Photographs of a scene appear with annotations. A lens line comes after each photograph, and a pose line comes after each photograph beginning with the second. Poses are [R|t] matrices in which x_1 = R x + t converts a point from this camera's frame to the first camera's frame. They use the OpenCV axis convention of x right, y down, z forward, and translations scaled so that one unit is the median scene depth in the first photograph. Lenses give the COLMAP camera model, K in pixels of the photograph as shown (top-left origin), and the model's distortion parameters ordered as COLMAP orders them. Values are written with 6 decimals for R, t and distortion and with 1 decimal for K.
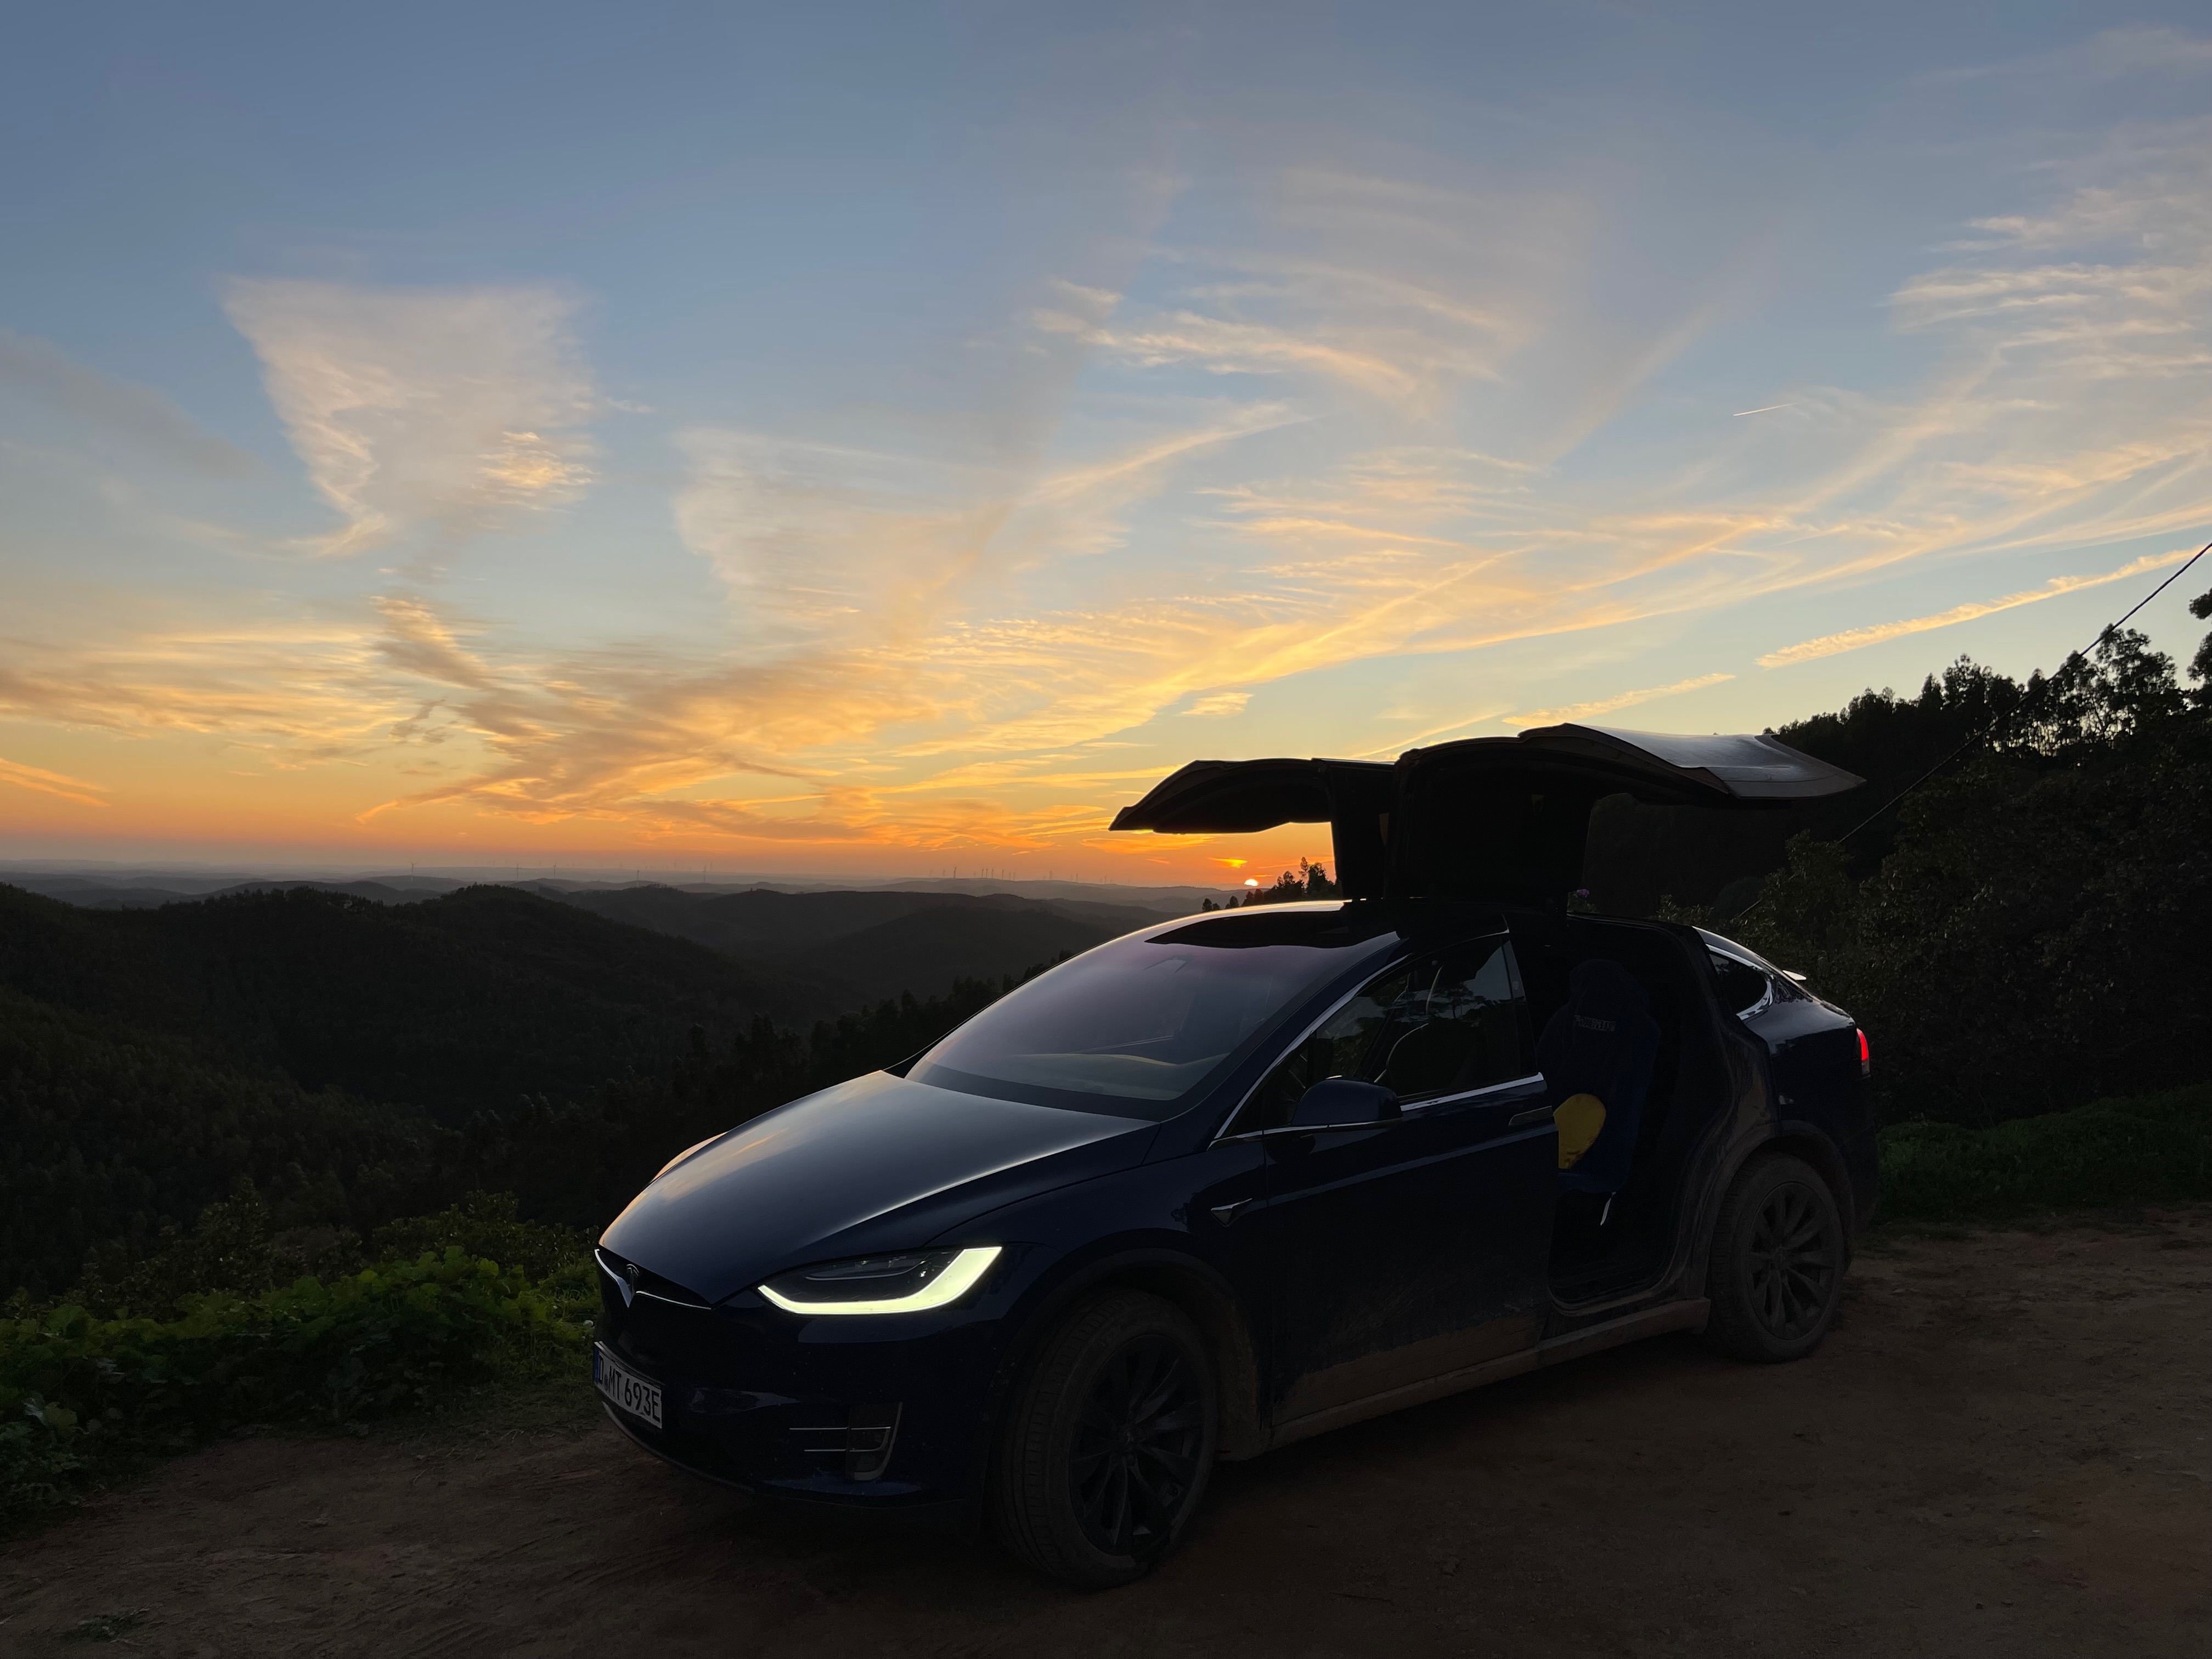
lens RADIAL K [[1684.0, 0, 1071.1], [0, 1684.0, 809.0], [0, 0, 1]] dist [0.067203, -0.080818]
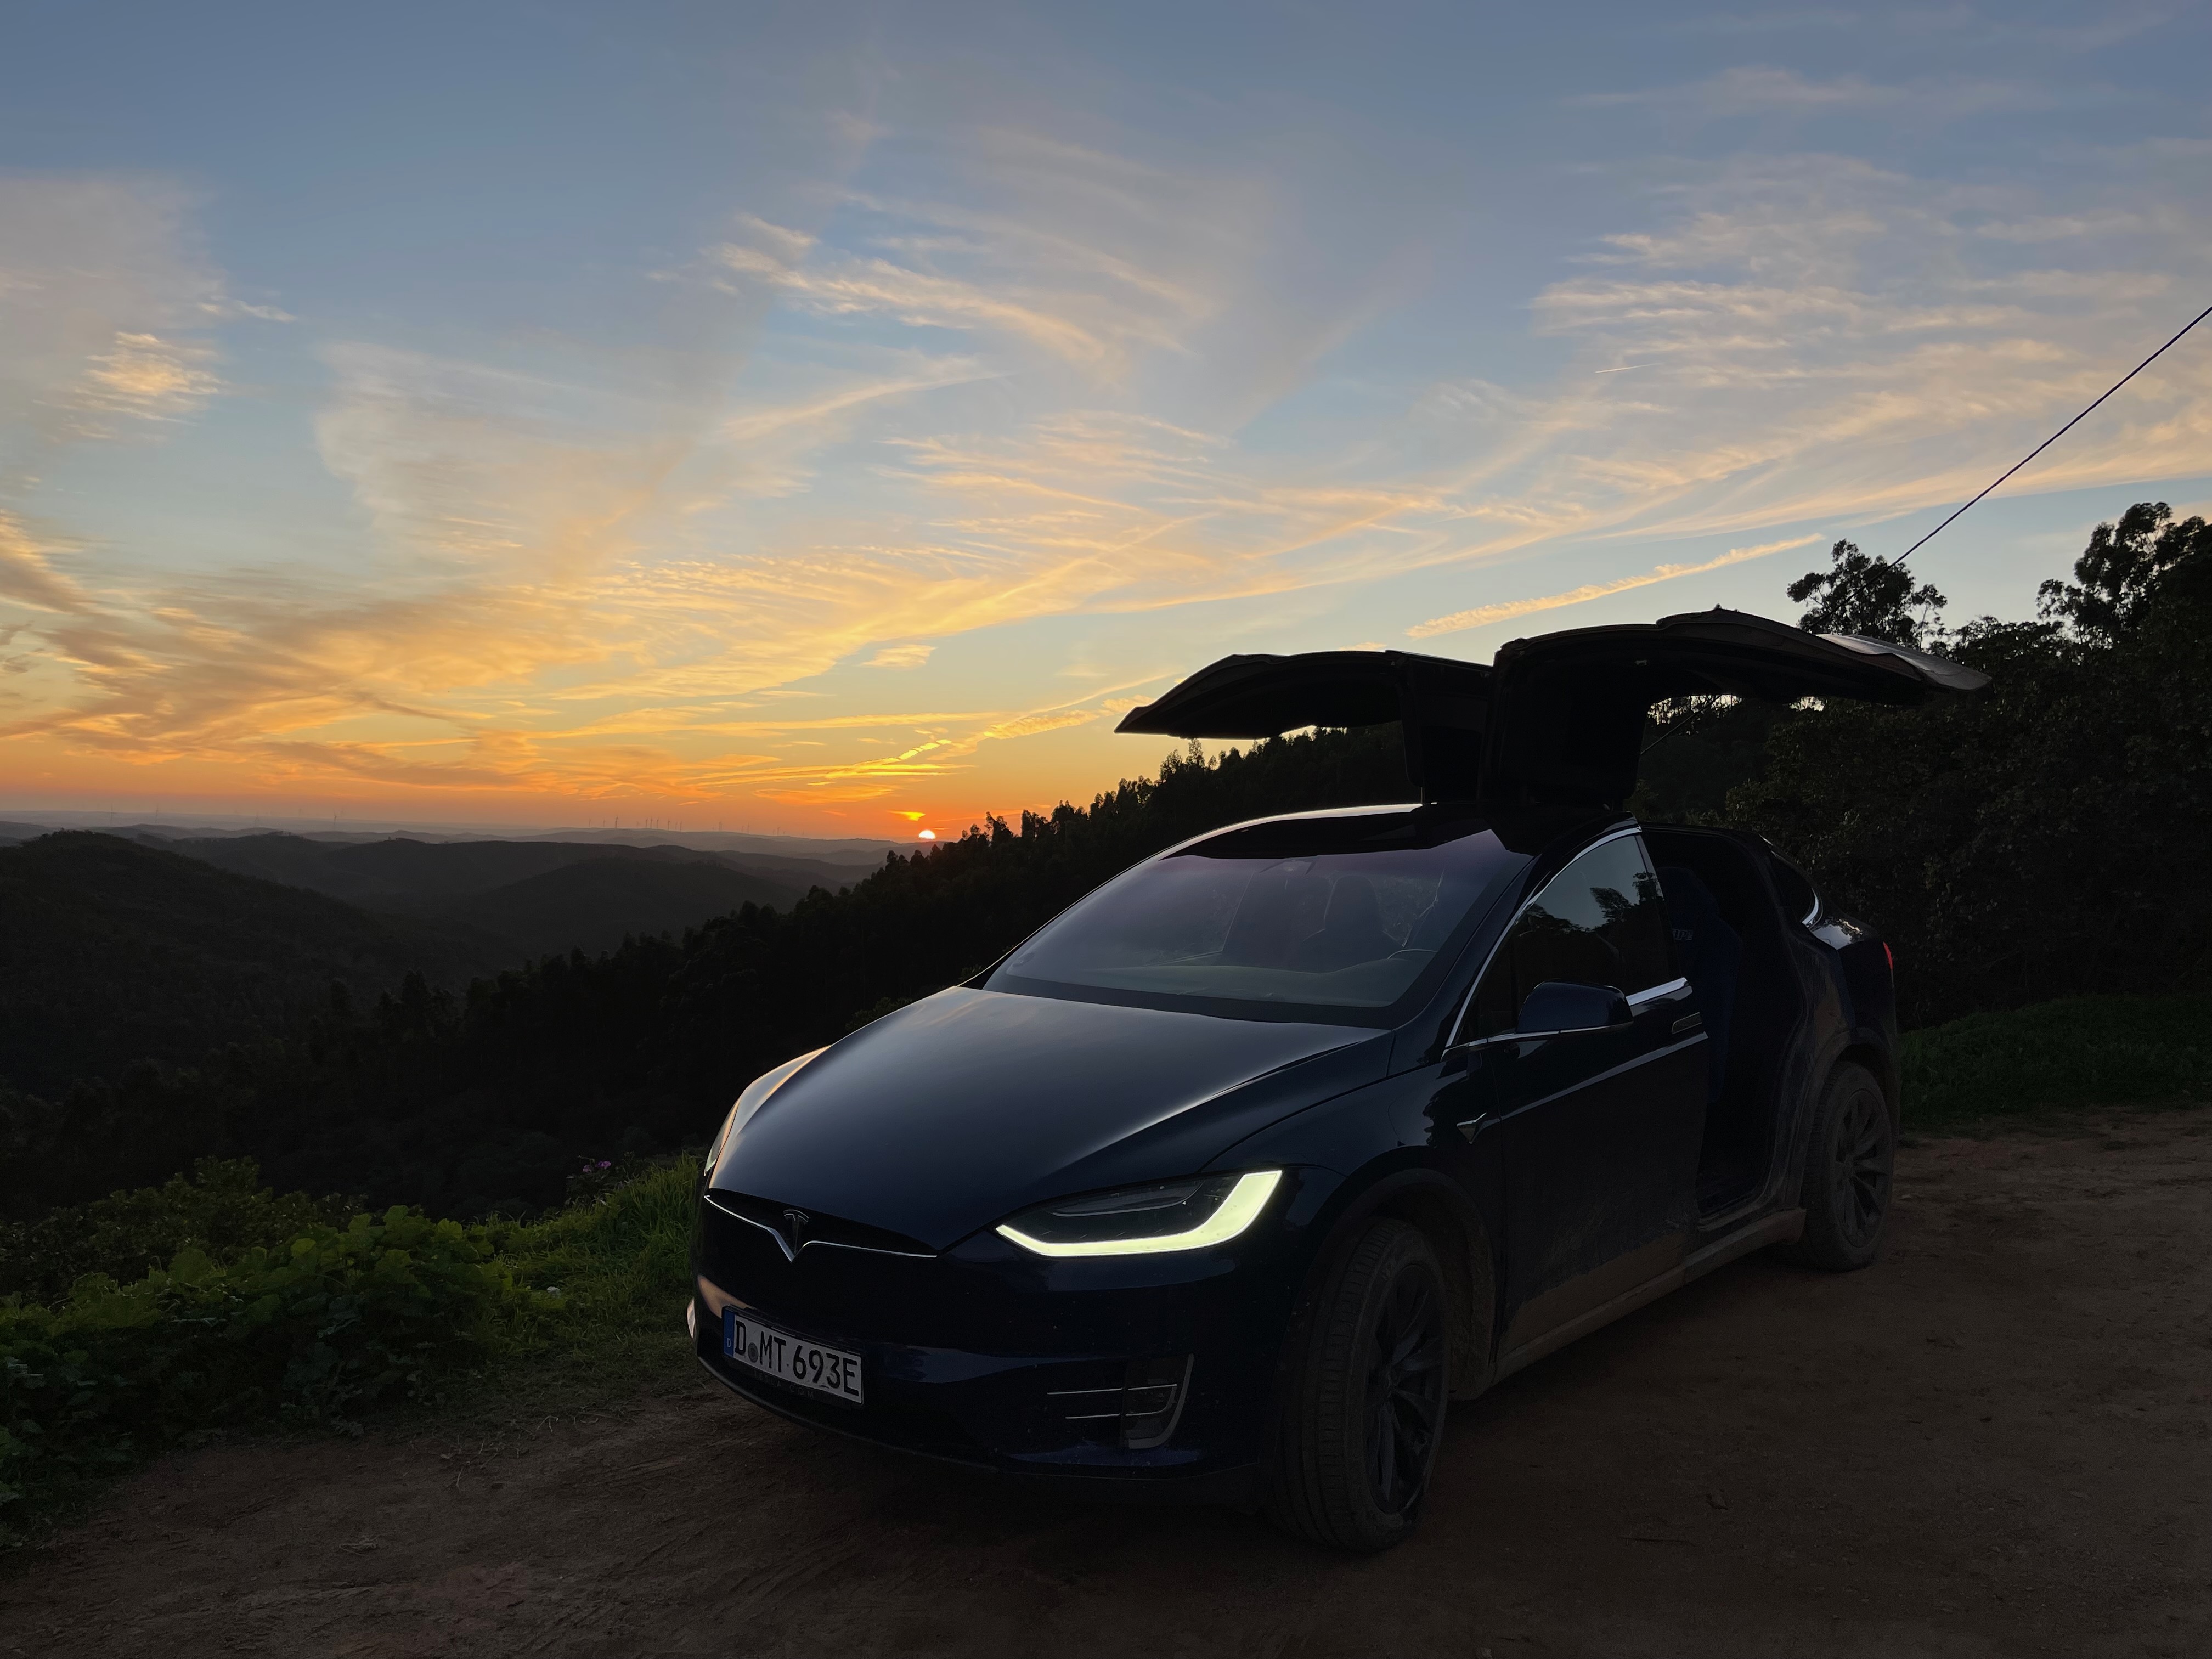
lens RADIAL K [[1684.0, 0, 1094.3], [0, 1684.0, 839.0], [0, 0, 1]] dist [0.067203, -0.080818]
pose [[0.978451, 0.007067, 0.206359, -0.169875], [-0.016327, 0.998933, 0.043202, 0.029875], [-0.205833, -0.045640, 0.977522, 0.103042]]
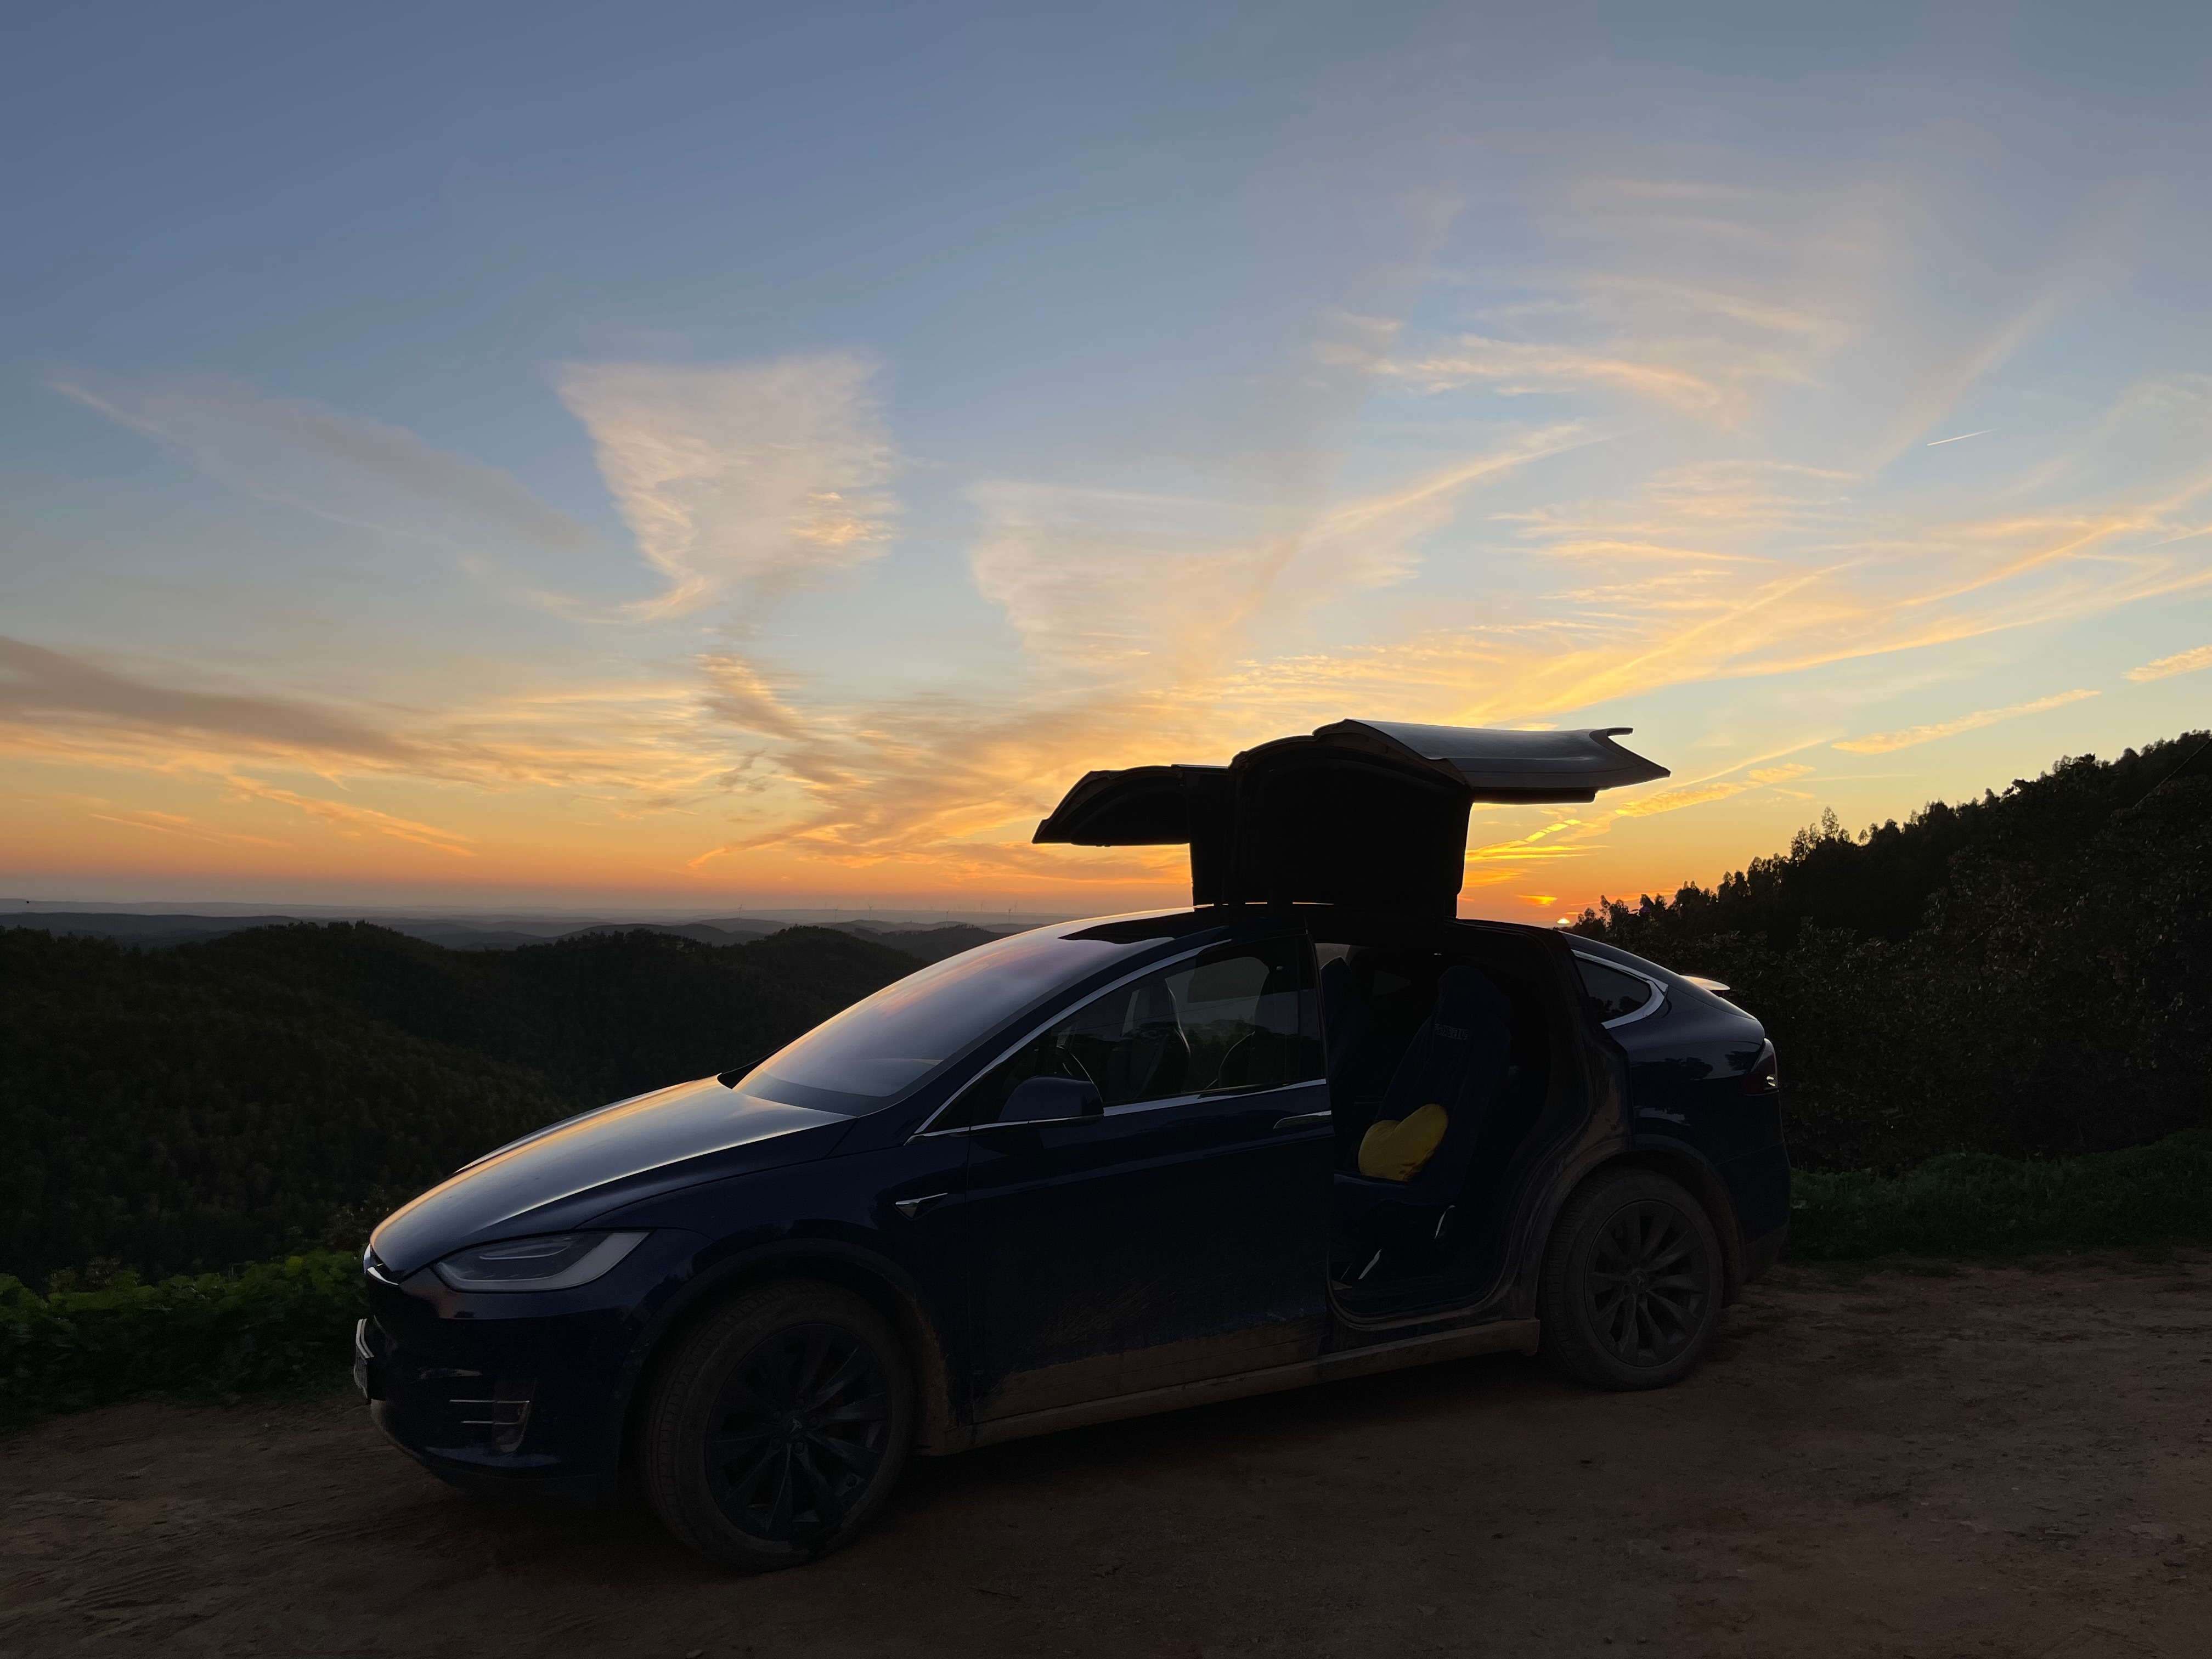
lens RADIAL K [[1684.0, 0, 1091.6], [0, 1684.0, 830.3], [0, 0, 1]] dist [0.067203, -0.080818]
pose [[0.985984, -0.014836, -0.166179, 0.216566], [0.013031, 0.999844, -0.011950, 0.016765], [0.166331, 0.009617, 0.986023, 0.014602]]
